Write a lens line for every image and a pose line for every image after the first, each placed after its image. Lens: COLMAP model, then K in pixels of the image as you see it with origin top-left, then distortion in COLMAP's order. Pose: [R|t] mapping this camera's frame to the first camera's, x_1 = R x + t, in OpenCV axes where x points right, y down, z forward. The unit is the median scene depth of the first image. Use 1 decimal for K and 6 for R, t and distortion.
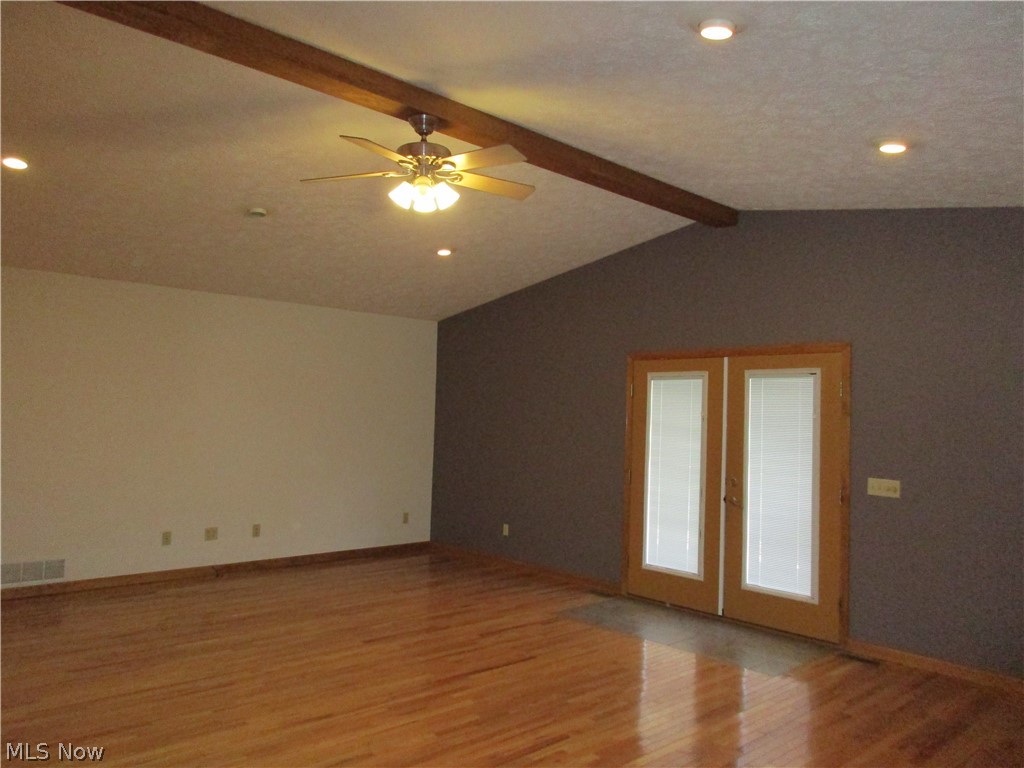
lens RADIAL K [[777.5, 0, 512.0], [0, 777.5, 384.0], [0, 0, 1]] dist [-0.010035, -0.005133]
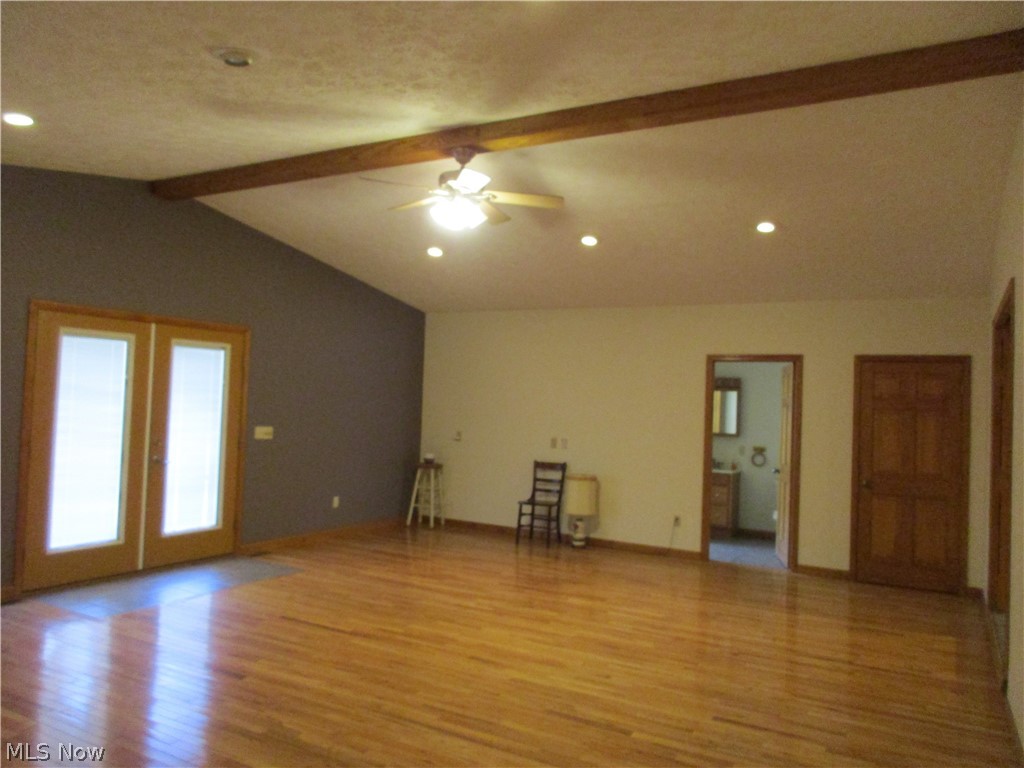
lens RADIAL K [[777.5, 0, 512.0], [0, 777.5, 384.0], [0, 0, 1]] dist [-0.010035, -0.005133]
pose [[-0.299527, -0.016525, 0.953945, -1.021266], [-0.083261, 0.996488, -0.008881, 0.018681], [-0.950448, -0.082087, -0.299851, 1.000016]]
